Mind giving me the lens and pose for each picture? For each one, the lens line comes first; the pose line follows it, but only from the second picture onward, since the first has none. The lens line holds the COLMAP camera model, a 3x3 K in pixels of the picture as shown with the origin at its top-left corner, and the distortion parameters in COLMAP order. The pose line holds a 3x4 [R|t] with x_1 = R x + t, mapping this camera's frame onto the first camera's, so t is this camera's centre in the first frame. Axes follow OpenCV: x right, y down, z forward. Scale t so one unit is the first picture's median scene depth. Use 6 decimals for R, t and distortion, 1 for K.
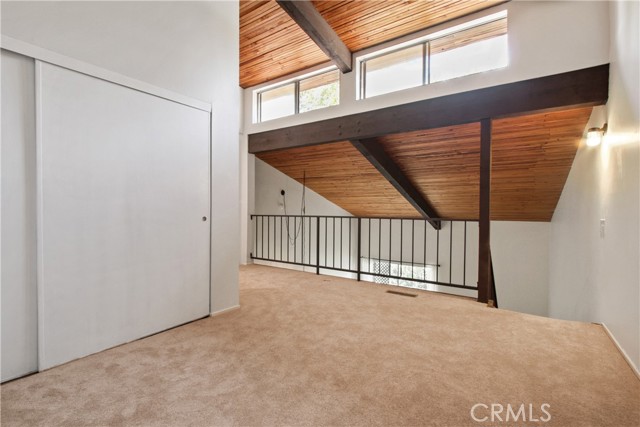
lens RADIAL K [[294.3, 0, 321.1], [0, 294.3, 213.7], [0, 0, 1]] dist [-0.013023, 0.000441]
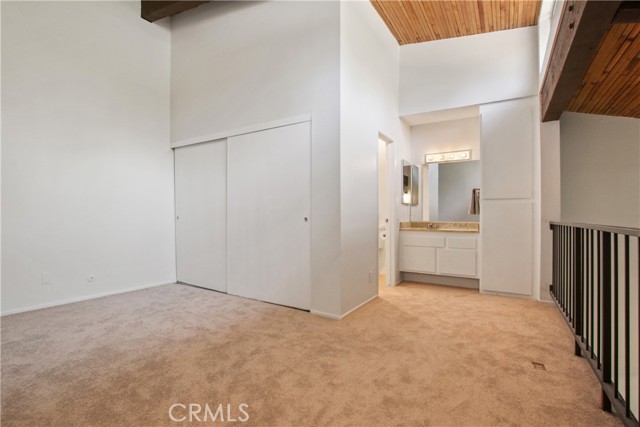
lens RADIAL K [[294.3, 0, 322.8], [0, 294.3, 212.8], [0, 0, 1]] dist [-0.013023, 0.000441]
pose [[0.043979, -0.011748, -0.998963, 0.707879], [-0.017933, 0.999760, -0.012547, 0.004751], [0.998872, 0.018466, 0.043758, 1.029091]]
